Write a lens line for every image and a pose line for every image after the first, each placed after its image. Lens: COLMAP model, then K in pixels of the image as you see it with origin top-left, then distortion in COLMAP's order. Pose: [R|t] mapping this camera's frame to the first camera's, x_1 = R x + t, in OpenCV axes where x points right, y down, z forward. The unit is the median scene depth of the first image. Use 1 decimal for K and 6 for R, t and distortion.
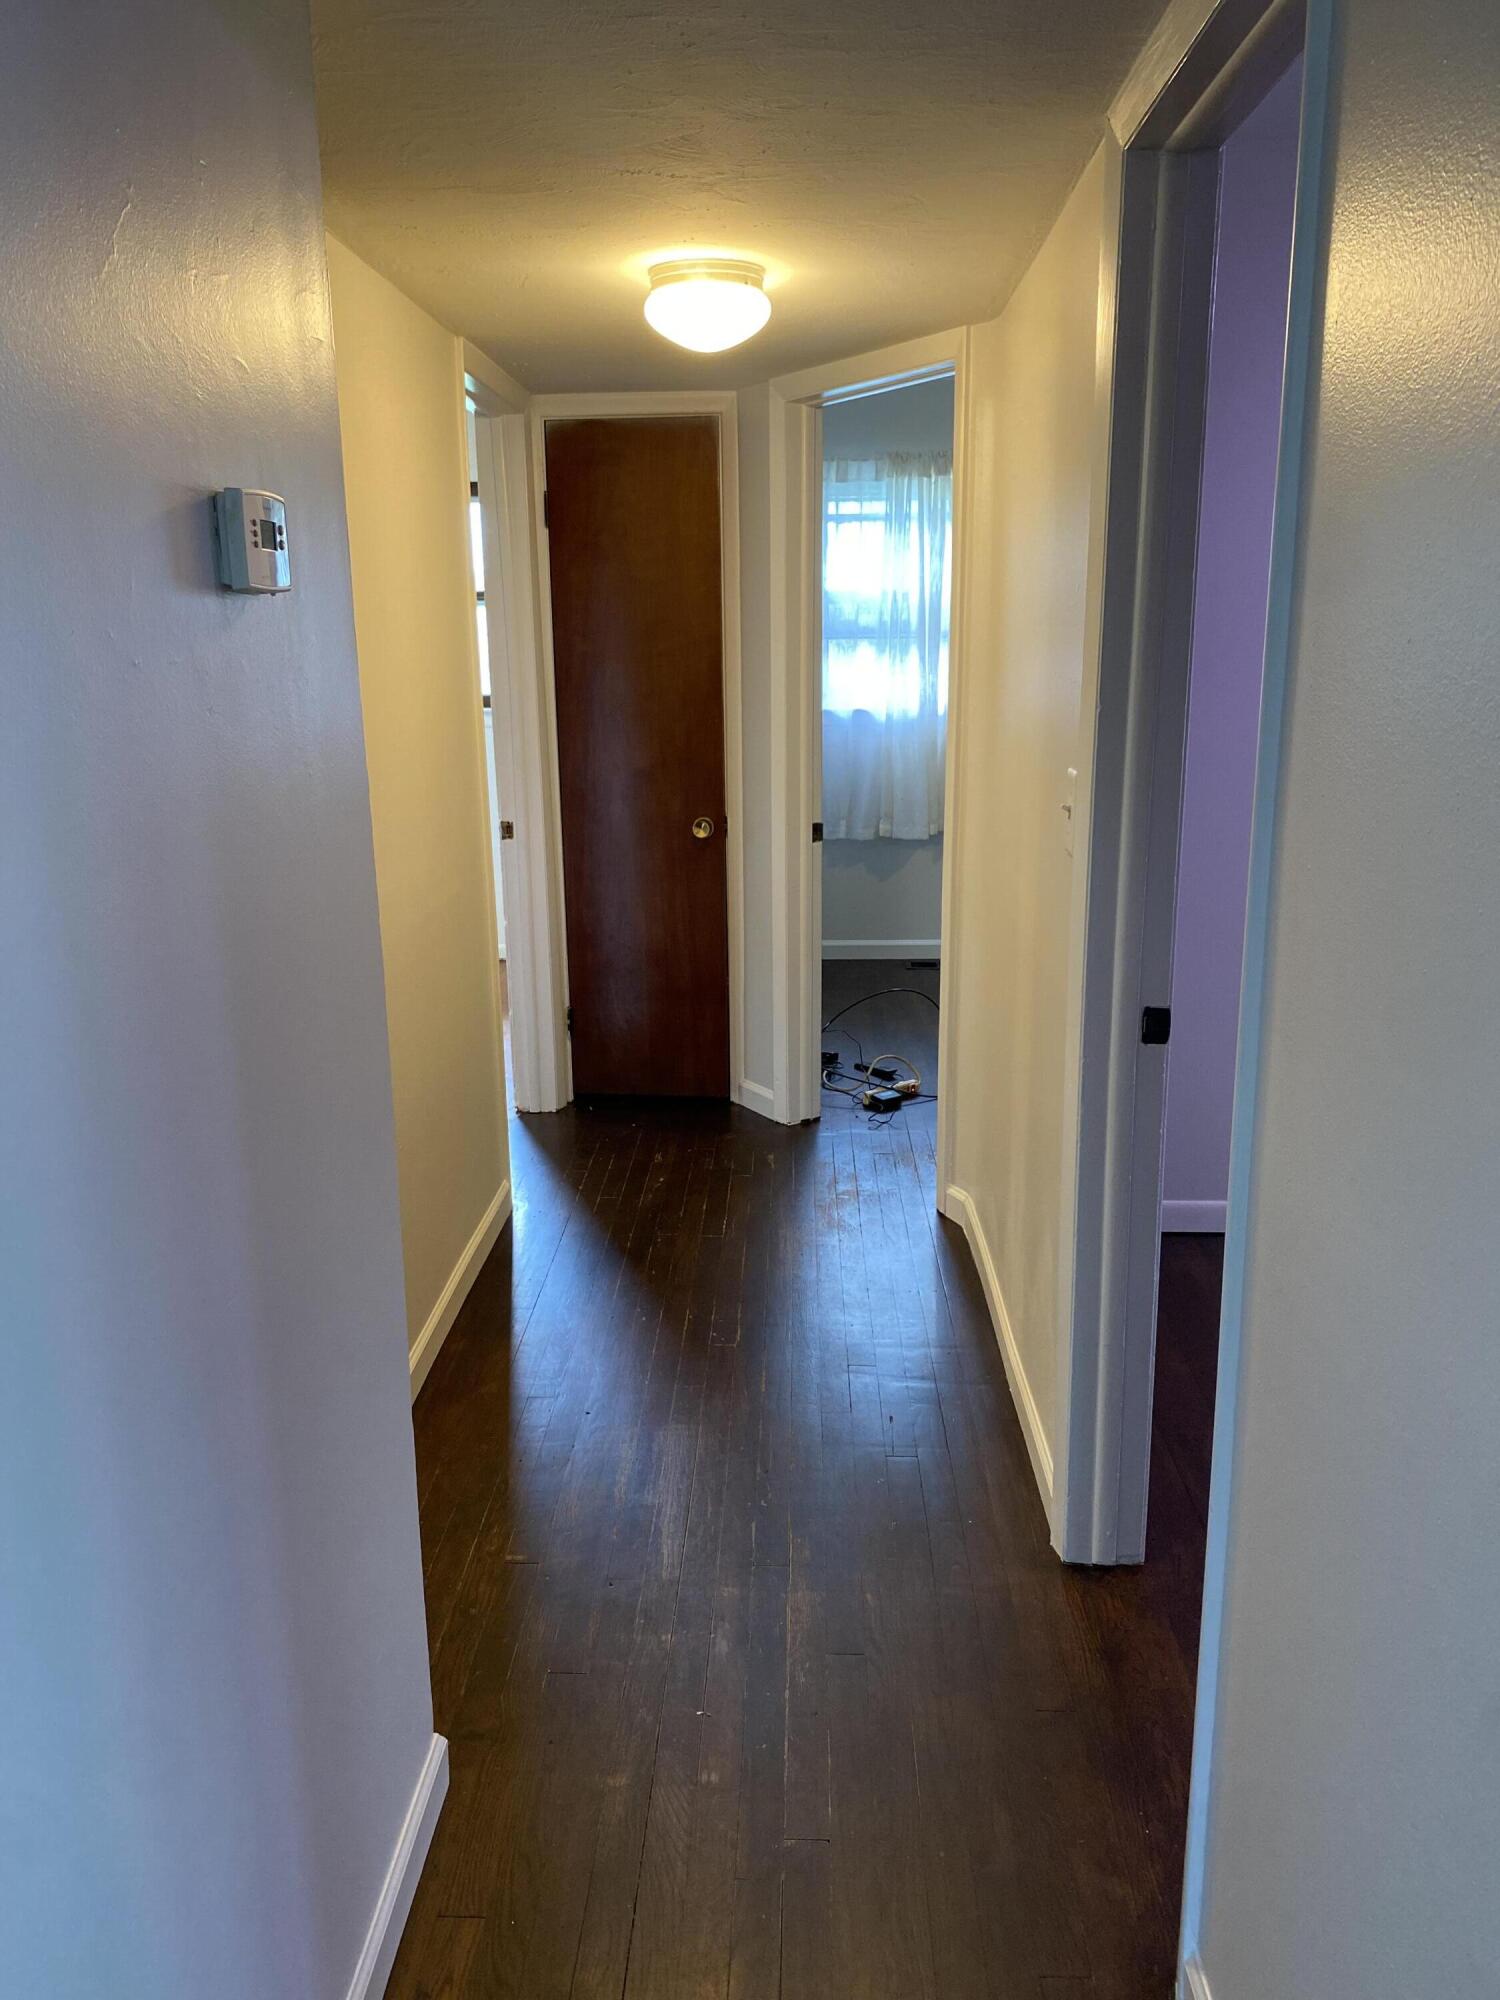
lens RADIAL K [[1508.3, 0, 726.5], [0, 1508.3, 1000.4], [0, 0, 1]] dist [0.094136, -0.163417]
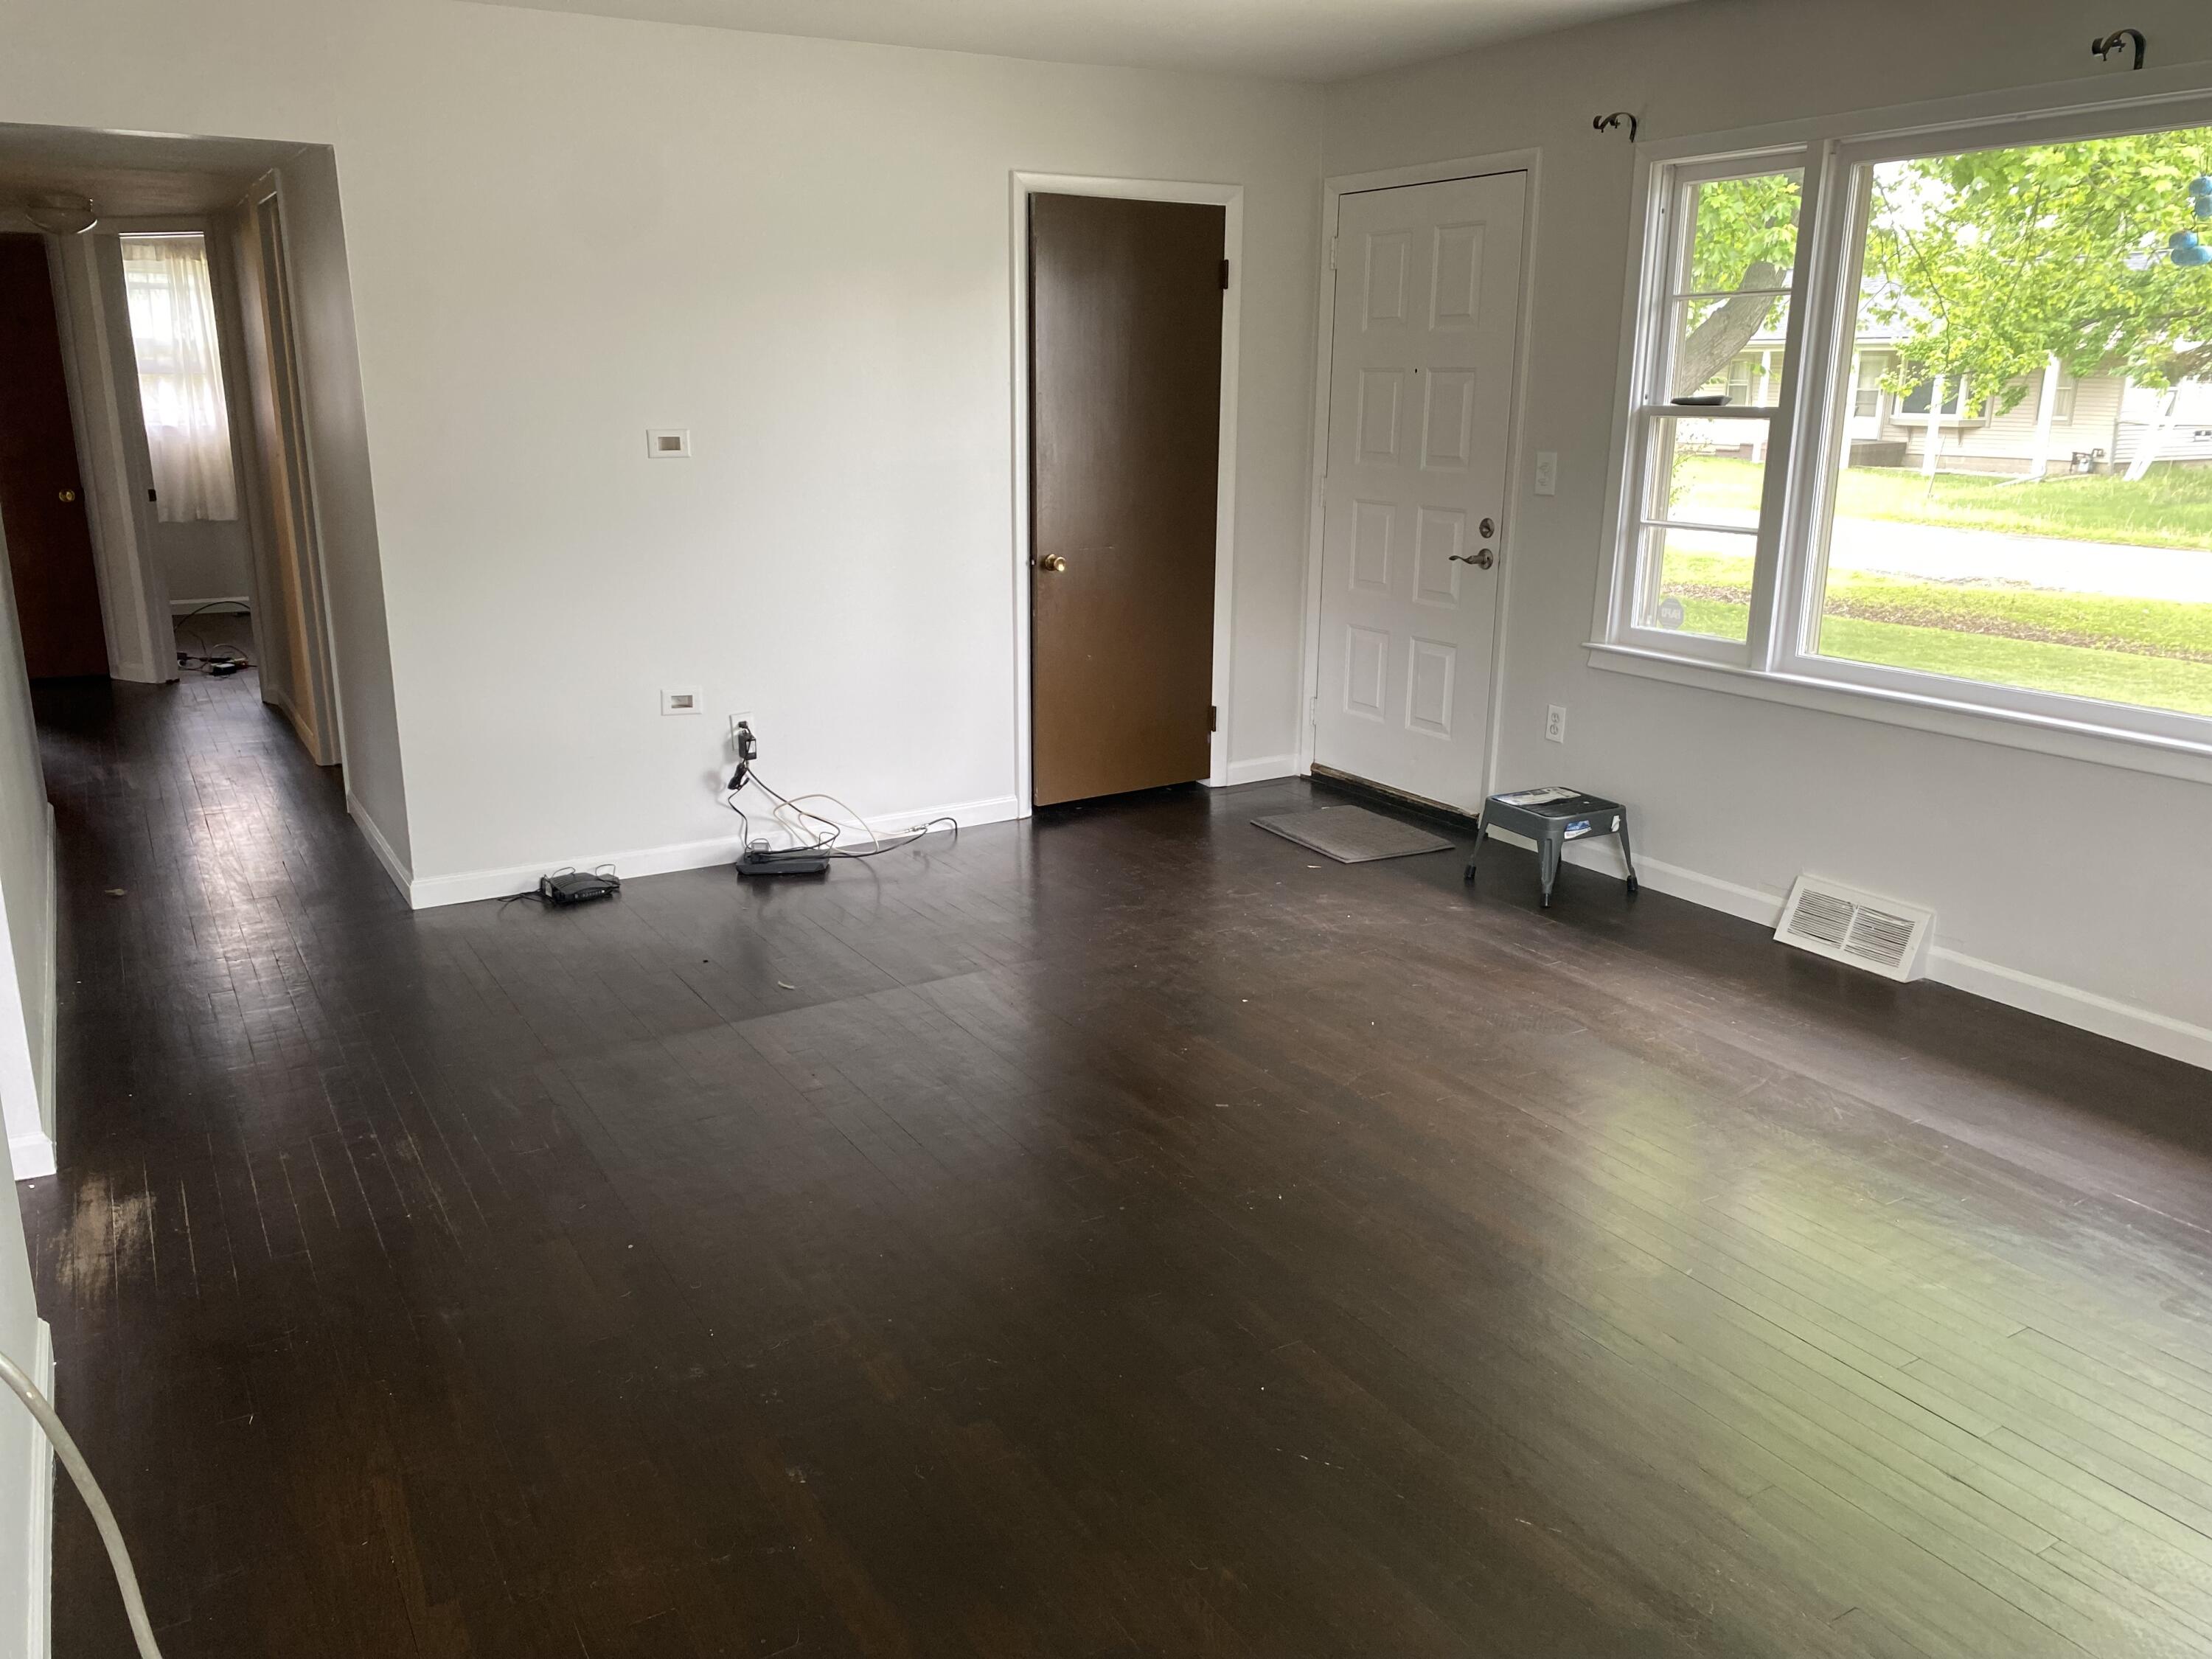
lens RADIAL K [[1671.9, 0, 1109.1], [0, 1671.9, 823.1], [0, 0, 1]] dist [0.036612, -0.036080]
pose [[0.830006, -0.122339, 0.544173, -0.081401], [0.115352, 0.992206, 0.047123, 0.196027], [-0.545696, 0.023660, 0.837649, -0.752265]]
